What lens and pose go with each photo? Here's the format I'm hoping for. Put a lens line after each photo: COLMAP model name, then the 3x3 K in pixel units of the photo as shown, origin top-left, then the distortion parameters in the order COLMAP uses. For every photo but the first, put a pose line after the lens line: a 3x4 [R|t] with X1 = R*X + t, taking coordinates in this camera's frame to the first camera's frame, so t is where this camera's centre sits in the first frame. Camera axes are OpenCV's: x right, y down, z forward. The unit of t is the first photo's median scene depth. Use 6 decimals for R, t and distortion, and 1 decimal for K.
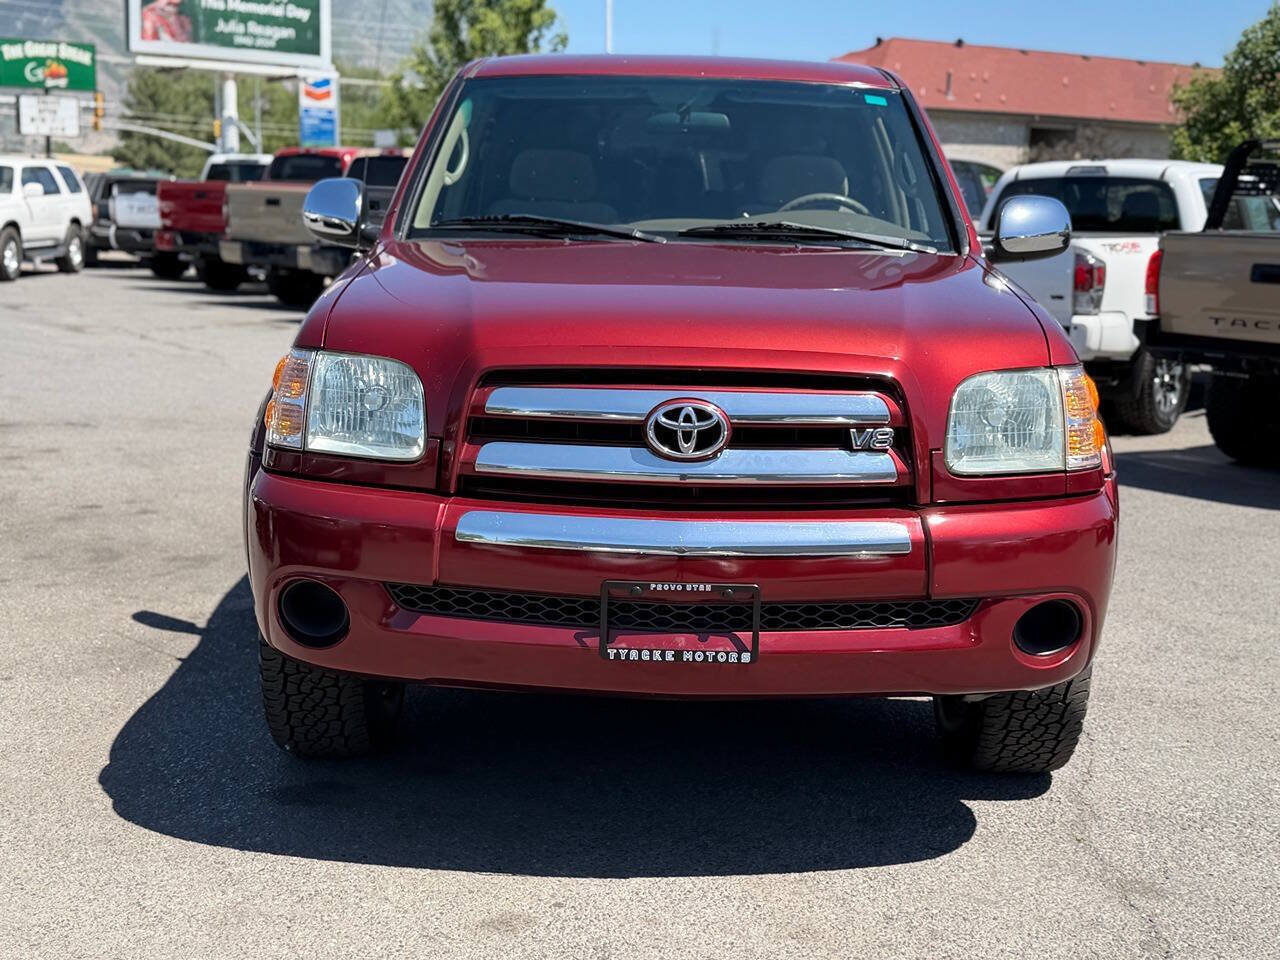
lens RADIAL K [[1628.9, 0, 640.7], [0, 1628.9, 483.7], [0, 0, 1]] dist [0.201817, -0.491800]
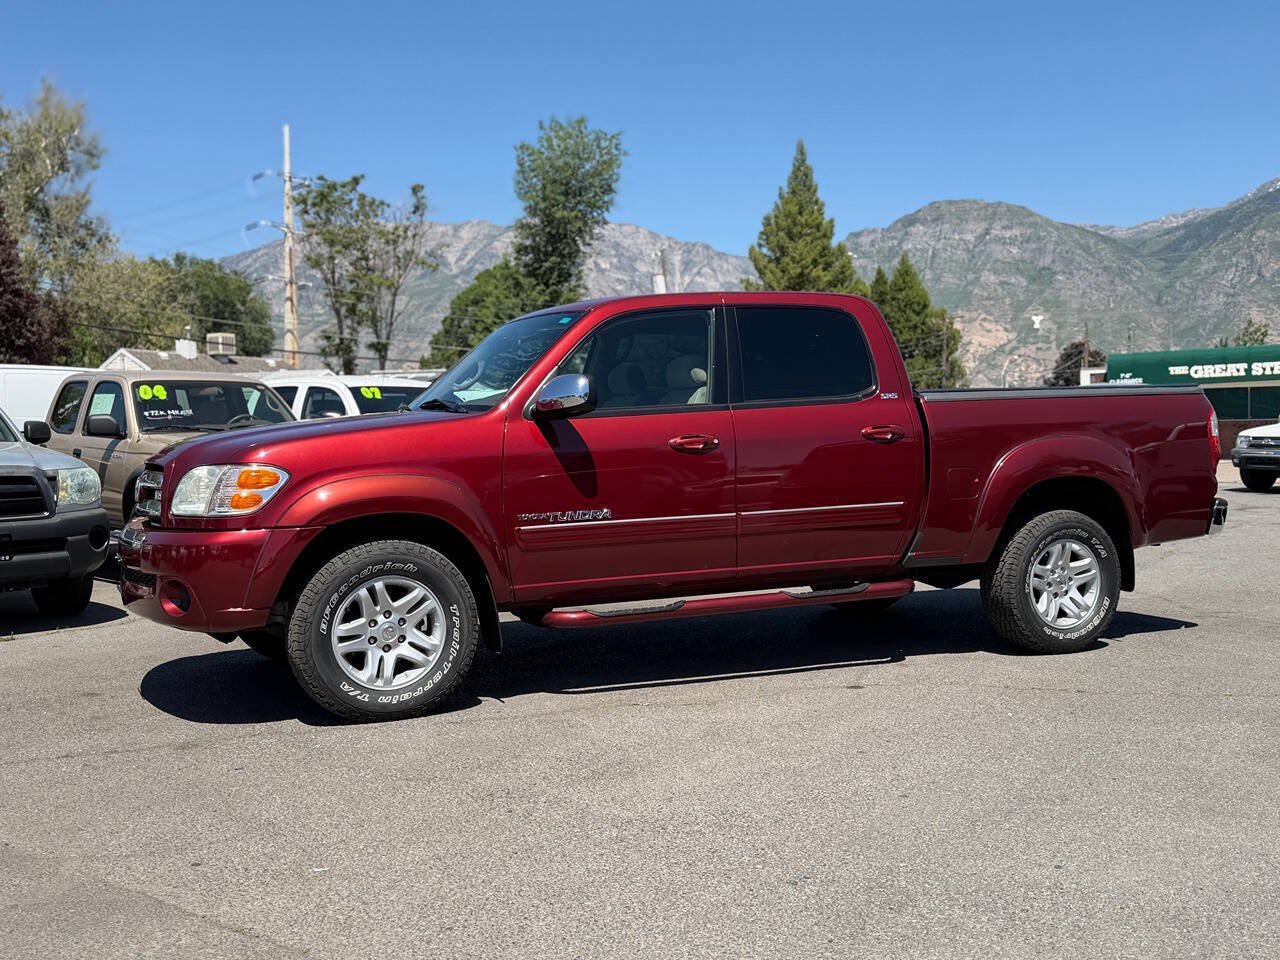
lens RADIAL K [[1317.6, 0, 635.6], [0, 1317.6, 485.1], [0, 0, 1]] dist [0.209979, -0.472490]
pose [[0.425525, 0.001466, -0.904945, 1.661298], [-0.128964, 0.989890, -0.059038, -0.014903], [0.895710, 0.141827, 0.421413, 0.700010]]
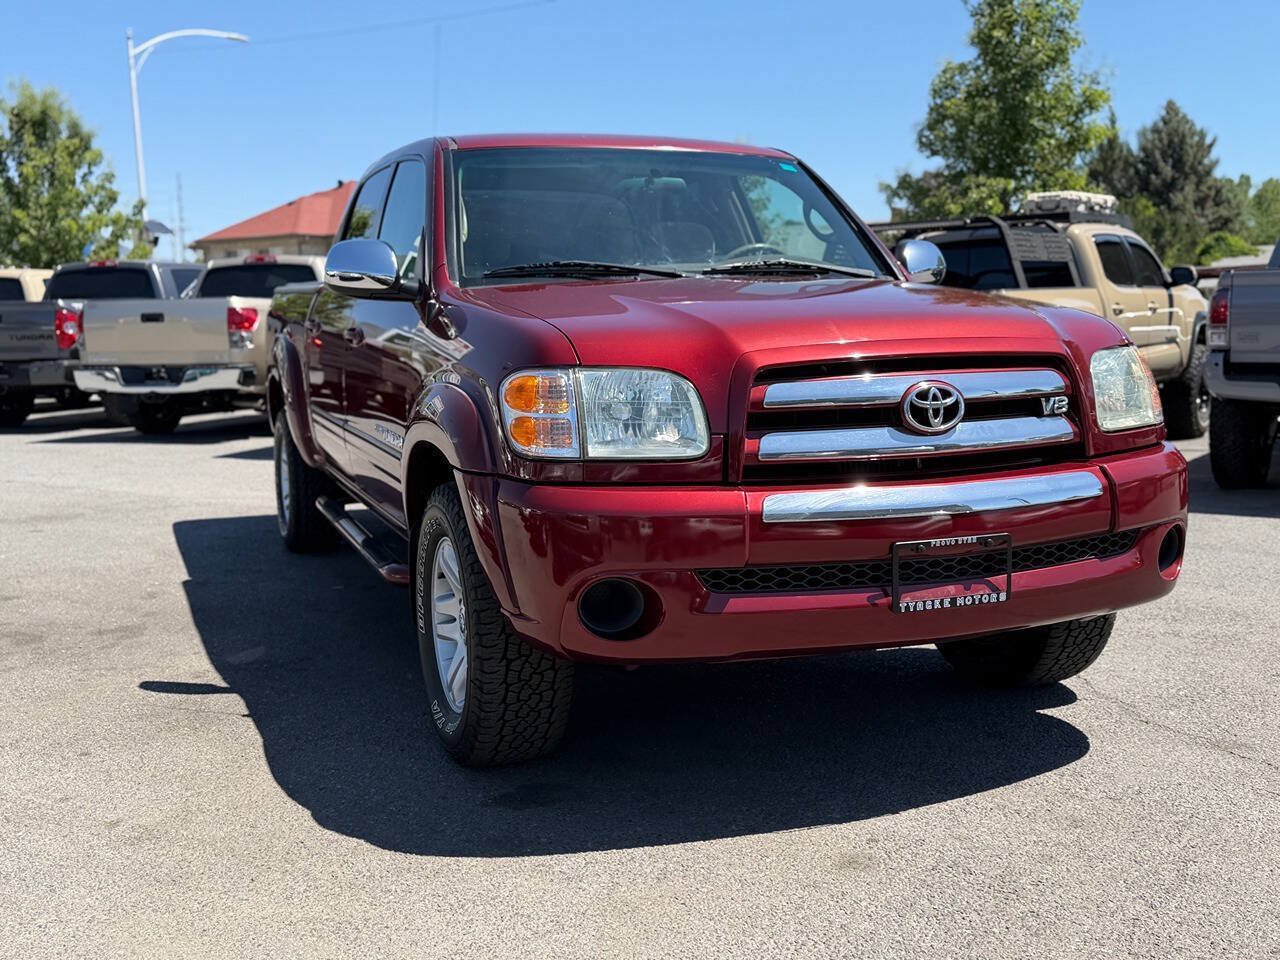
lens RADIAL K [[1325.9, 0, 655.8], [0, 1325.9, 467.3], [0, 0, 1]] dist [0.200480, -0.501986]
pose [[0.924241, -0.086153, 0.371963, -0.429684], [0.107408, 0.993535, -0.036763, 0.019284], [-0.366391, 0.073930, 0.927519, 0.161771]]
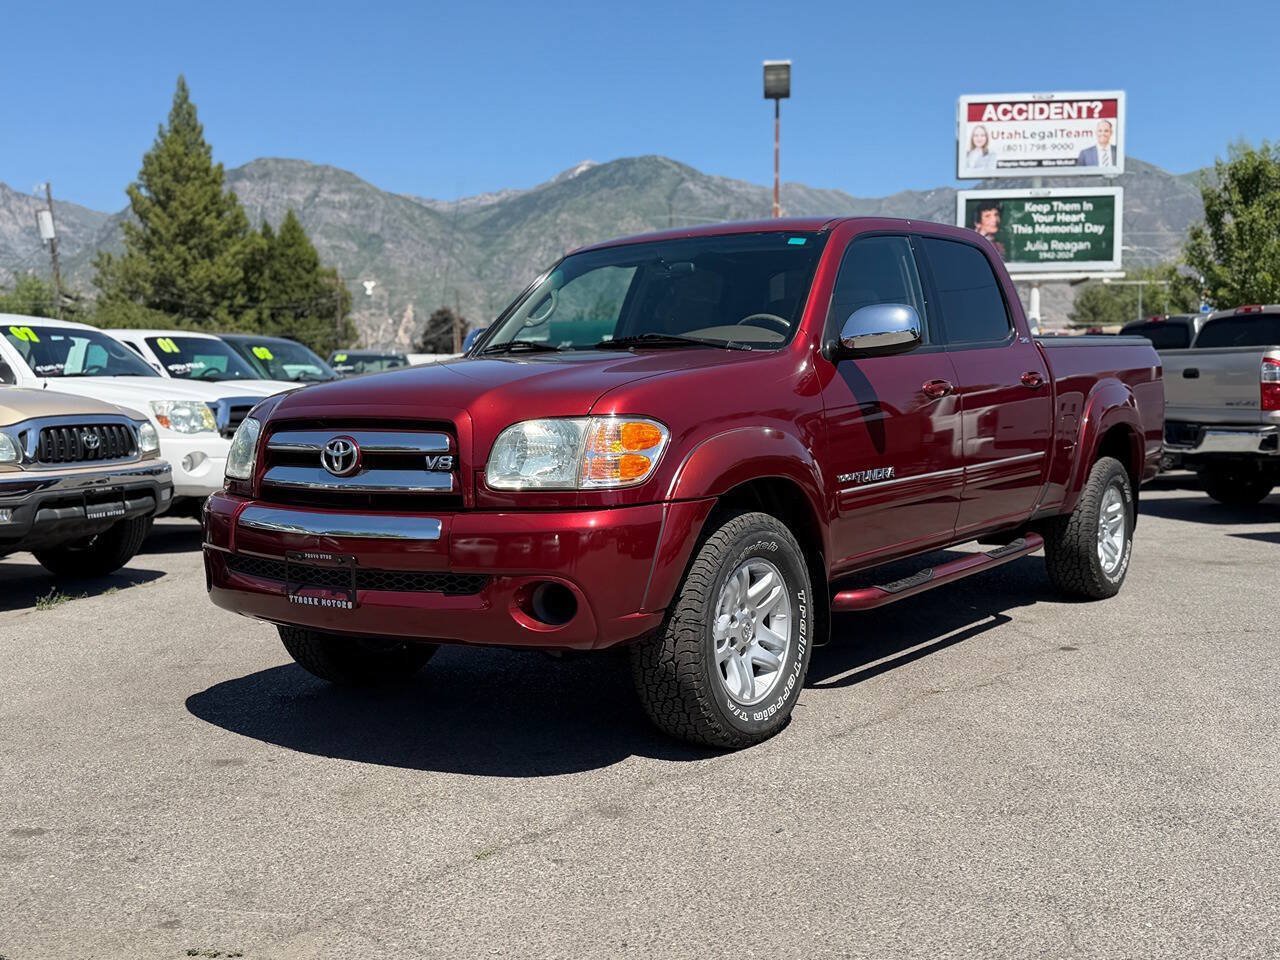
lens RADIAL K [[1315.8, 0, 643.4], [0, 1315.8, 489.8], [0, 0, 1]] dist [0.209791, -0.485917]
pose [[0.807986, 0.005374, -0.589177, 0.839417], [-0.063418, 0.994942, -0.077895, 0.065705], [0.585779, 0.100303, 0.804241, 0.135733]]
